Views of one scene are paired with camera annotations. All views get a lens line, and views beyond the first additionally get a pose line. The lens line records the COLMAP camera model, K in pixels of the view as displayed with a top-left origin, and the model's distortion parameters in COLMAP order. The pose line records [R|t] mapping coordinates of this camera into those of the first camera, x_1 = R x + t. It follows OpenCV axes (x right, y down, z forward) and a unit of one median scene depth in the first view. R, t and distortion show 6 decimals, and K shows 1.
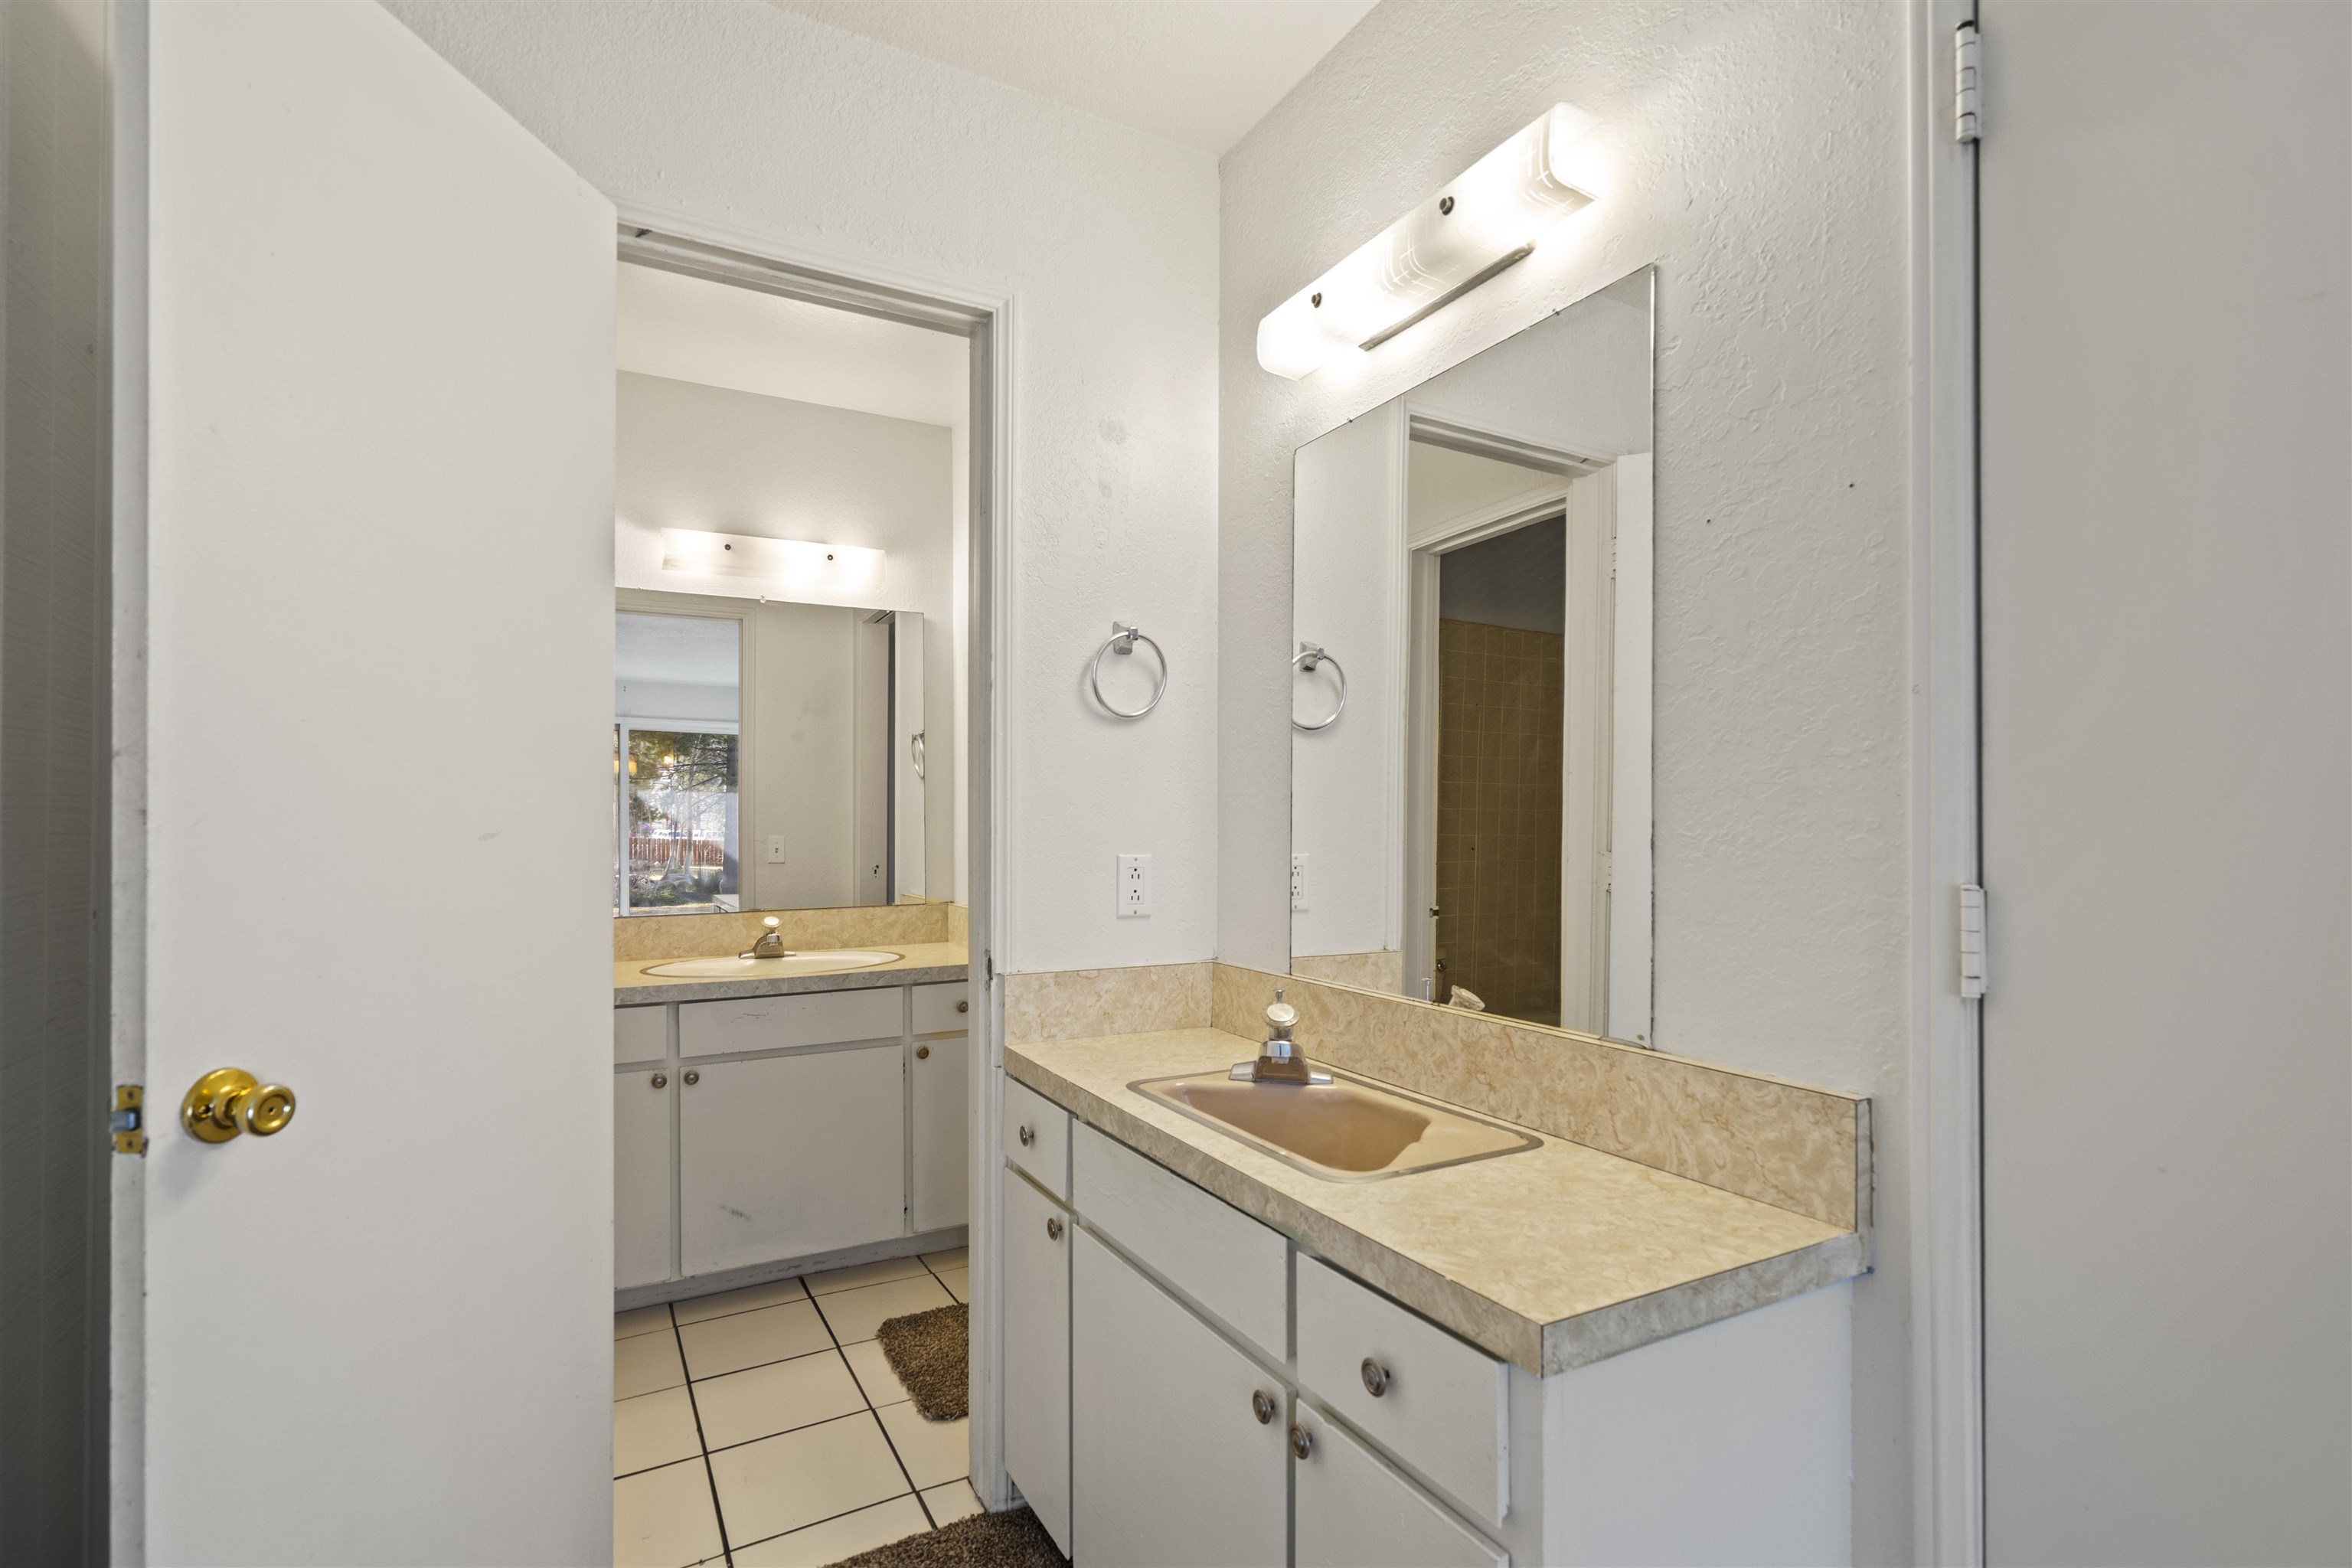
lens RADIAL K [[1089.0, 0, 1184.1], [0, 1089.0, 818.7], [0, 0, 1]] dist [0.000969, 0.000064]
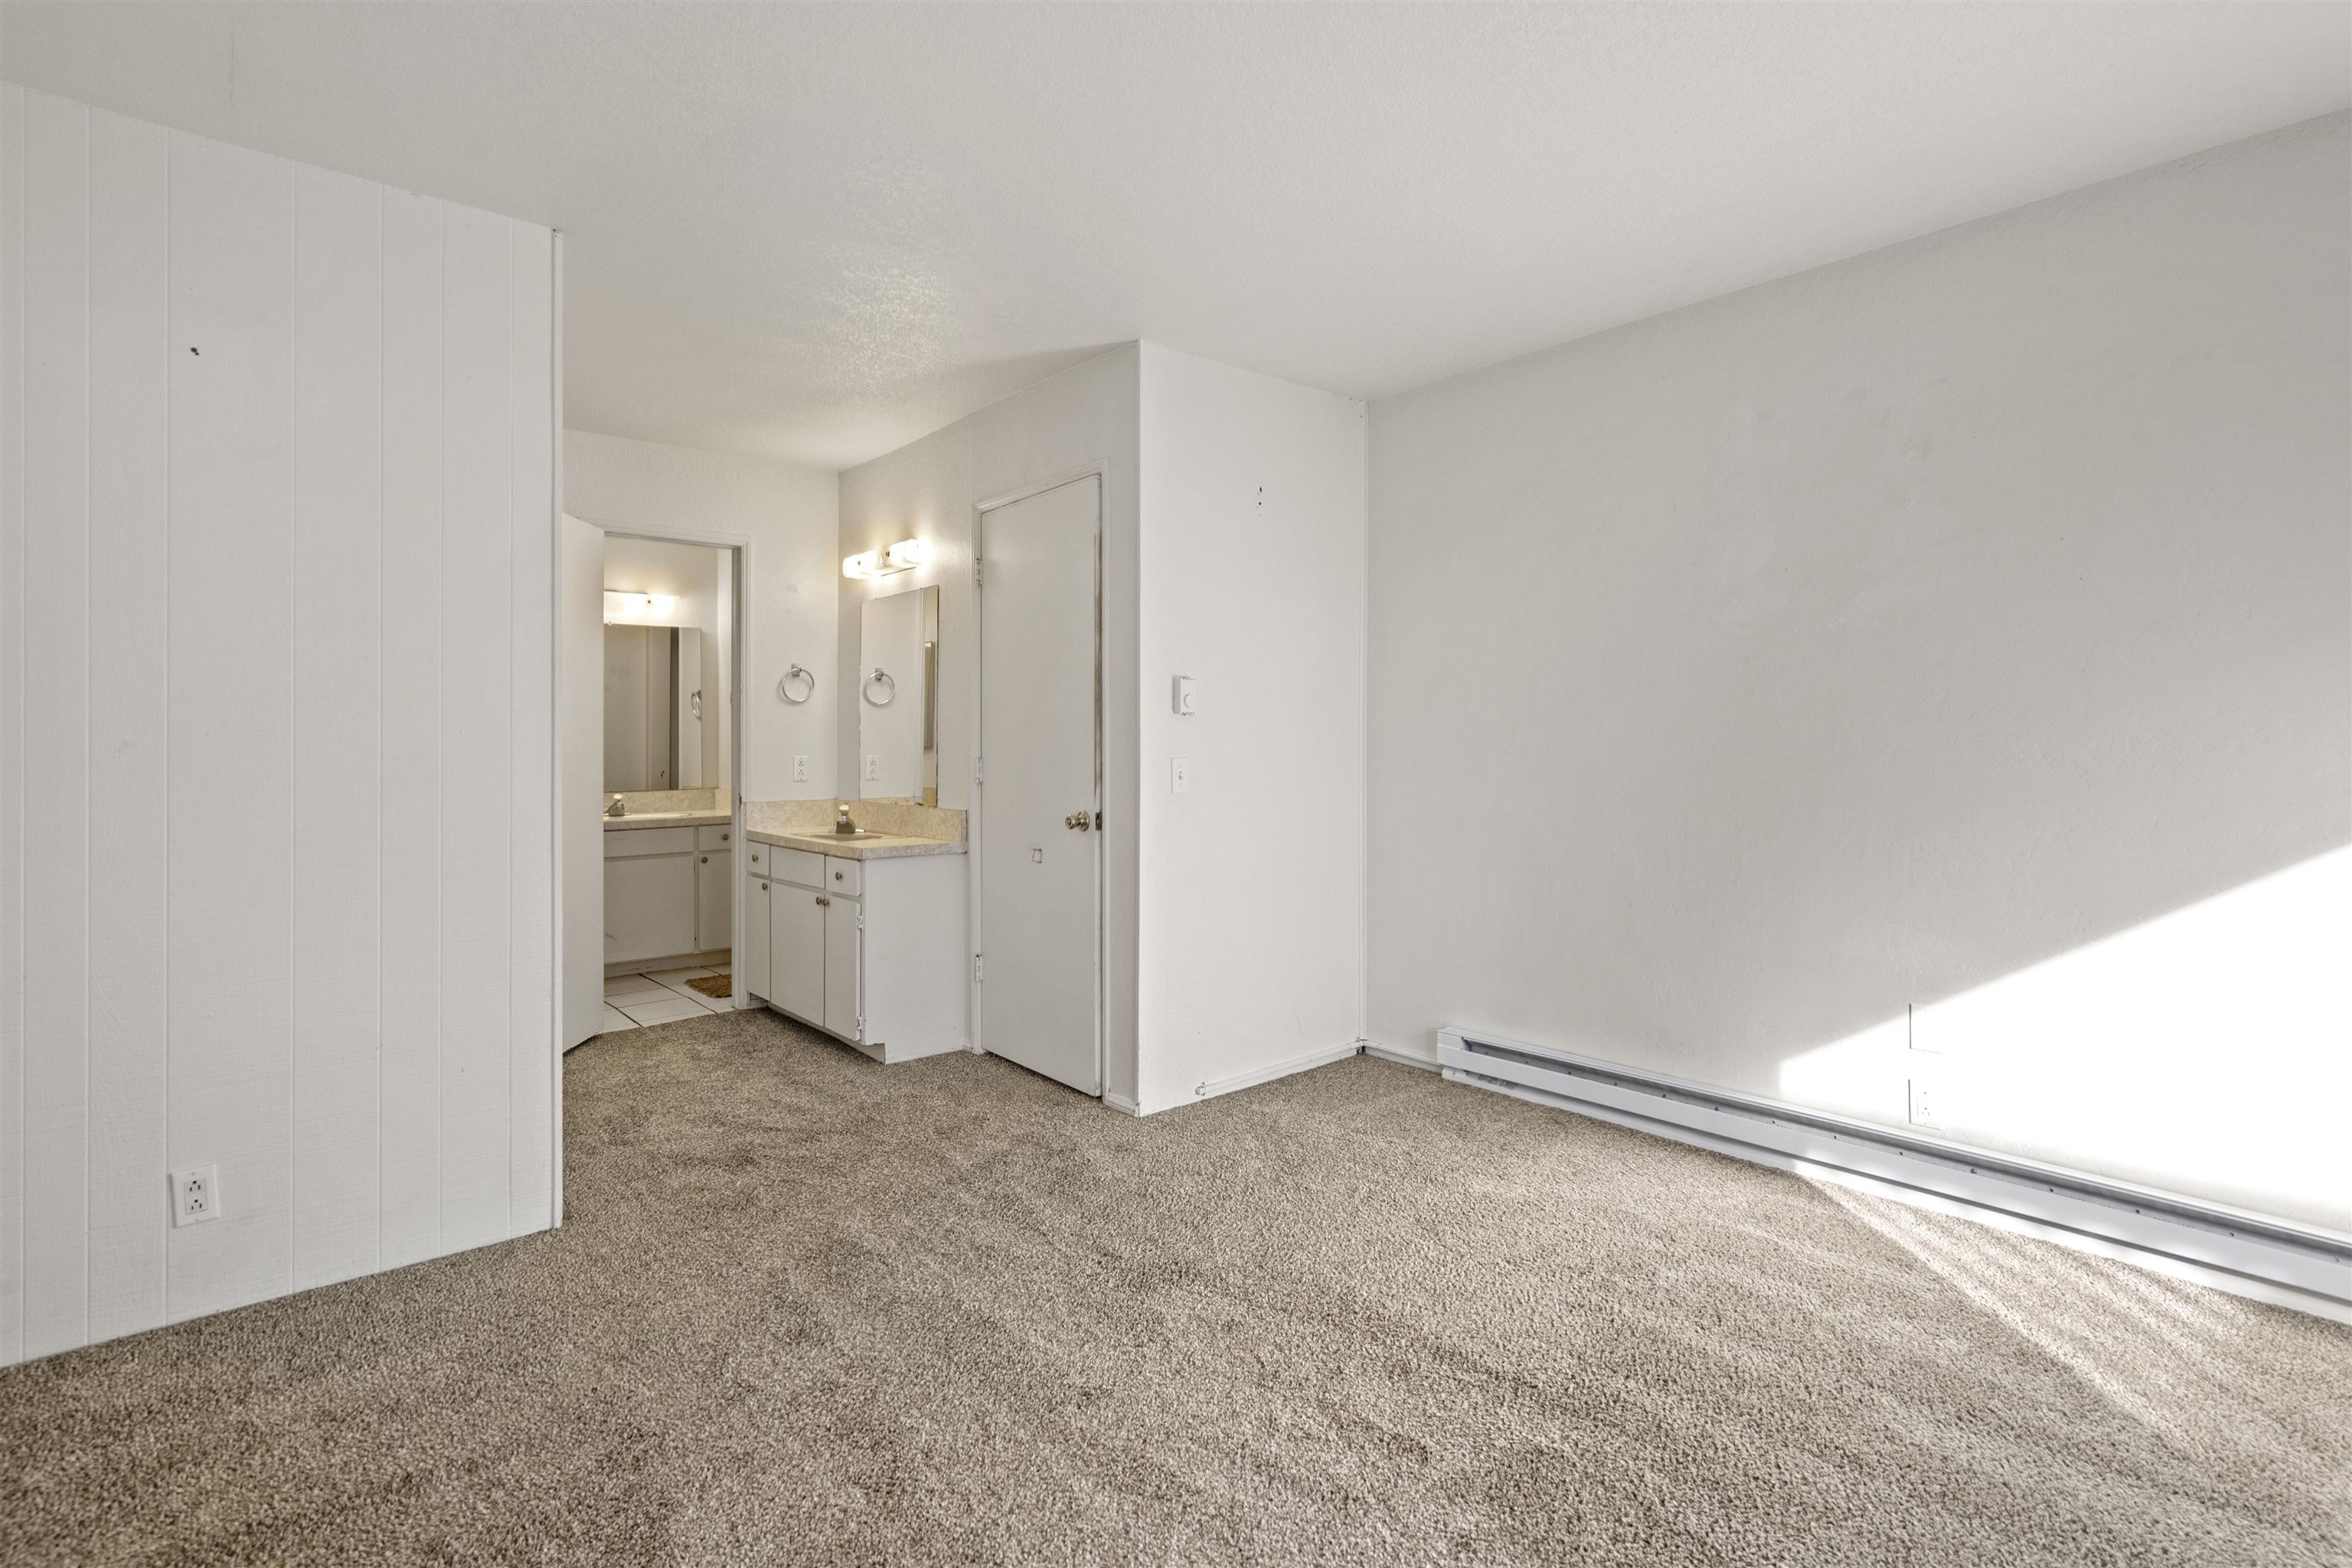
lens RADIAL K [[1089.0, 0, 1173.0], [0, 1089.0, 712.6], [0, 0, 1]] dist [0.000969, 0.000064]
pose [[0.979320, -0.005117, 0.202252, 0.270748], [0.008706, 0.999820, -0.016860, -0.016954], [-0.202129, 0.018272, 0.979188, -1.545186]]
